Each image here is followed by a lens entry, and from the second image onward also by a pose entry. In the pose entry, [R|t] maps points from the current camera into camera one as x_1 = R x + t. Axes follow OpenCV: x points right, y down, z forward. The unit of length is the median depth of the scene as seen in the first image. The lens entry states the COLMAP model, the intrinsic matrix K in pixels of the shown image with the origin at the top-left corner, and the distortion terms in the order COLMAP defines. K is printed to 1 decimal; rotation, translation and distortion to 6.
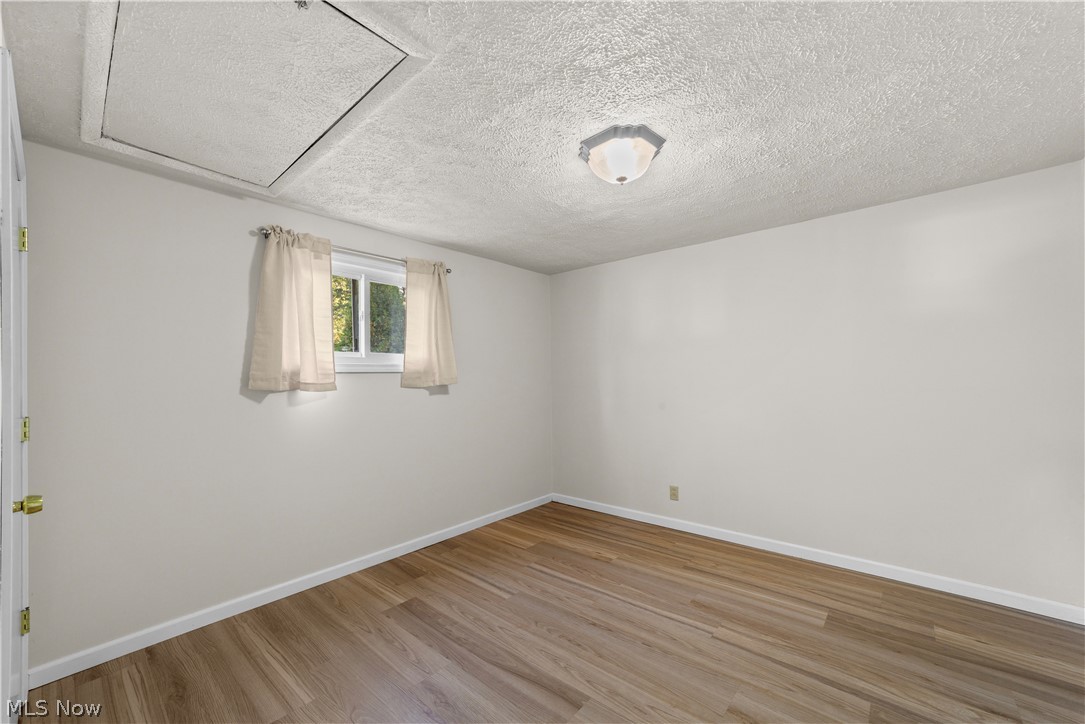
lens RADIAL K [[428.2, 0, 547.2], [0, 428.2, 366.1], [0, 0, 1]] dist [-0.001693, 0.000063]
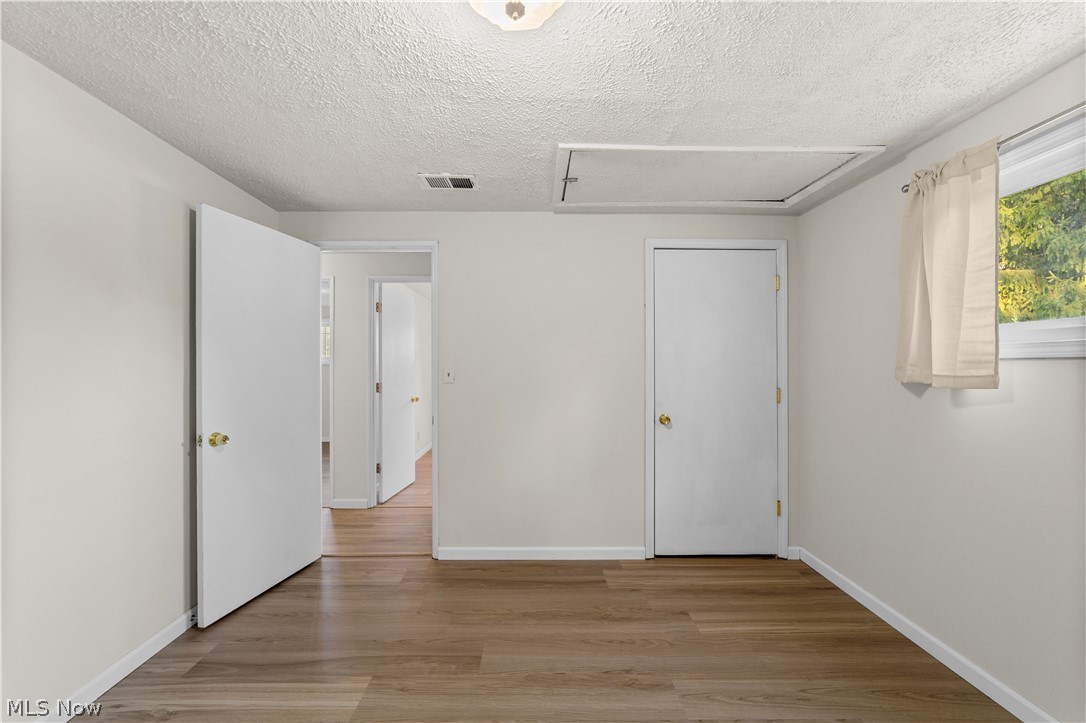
lens RADIAL K [[417.7, 0, 536.3], [0, 417.7, 365.3], [0, 0, 1]] dist [-0.000750, 0.000427]
pose [[-0.763976, 0.008121, -0.645193, 0.423584], [0.021694, 0.999679, -0.013106, 0.020768], [0.644880, -0.024010, -0.763907, 1.208265]]
